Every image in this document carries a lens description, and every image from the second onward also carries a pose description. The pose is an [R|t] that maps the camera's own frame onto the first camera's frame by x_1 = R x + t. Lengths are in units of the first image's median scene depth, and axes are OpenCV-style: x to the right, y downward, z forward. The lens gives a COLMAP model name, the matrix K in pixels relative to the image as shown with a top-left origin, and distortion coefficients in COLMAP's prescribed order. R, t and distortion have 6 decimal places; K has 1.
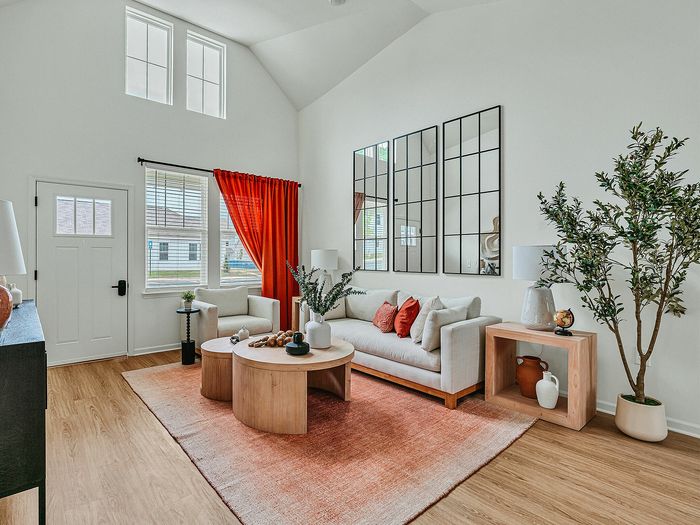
lens RADIAL K [[359.0, 0, 301.1], [0, 359.0, 258.6], [0, 0, 1]] dist [-0.008777, 0.001205]
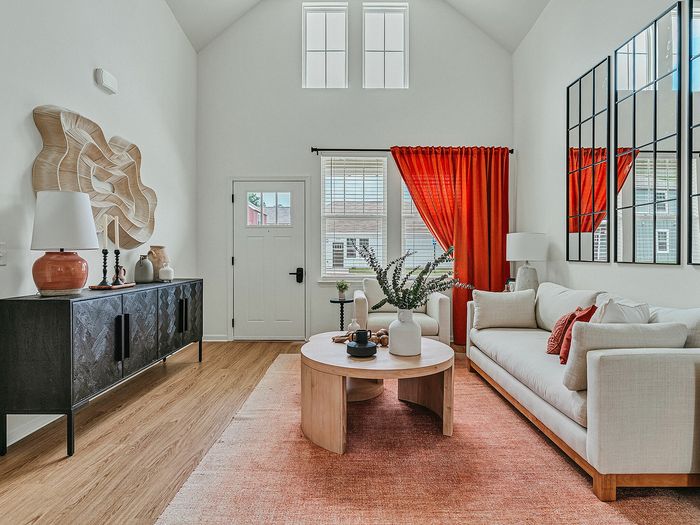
lens RADIAL K [[393.3, 0, 352.6], [0, 393.3, 258.8], [0, 0, 1]] dist [-0.003802, 0.003180]
pose [[0.793996, 0.006156, -0.607892, 0.316804], [-0.003099, 0.999977, 0.006078, 0.026757], [0.607915, -0.002942, 0.793997, 0.180733]]
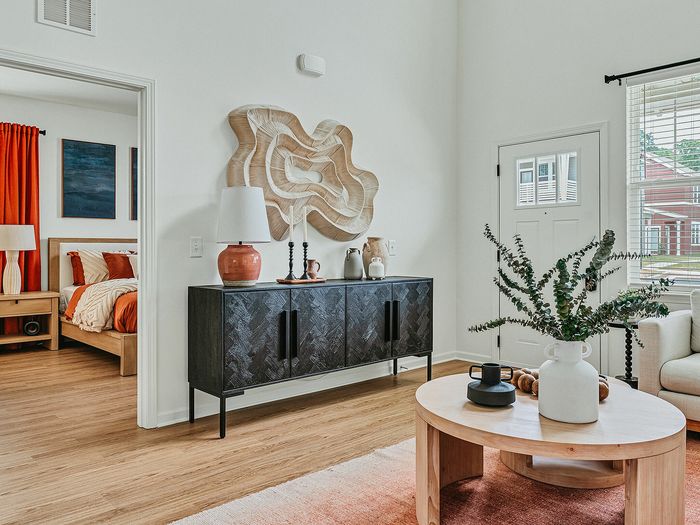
lens RADIAL K [[546.0, 0, 347.7], [0, 546.0, 251.9], [0, 0, 1]] dist [-0.000810, -0.005618]
pose [[0.090429, 0.004271, -0.995894, 0.467778], [-0.003687, 0.999985, 0.003954, 0.028300], [0.995896, 0.003314, 0.090443, 0.451519]]
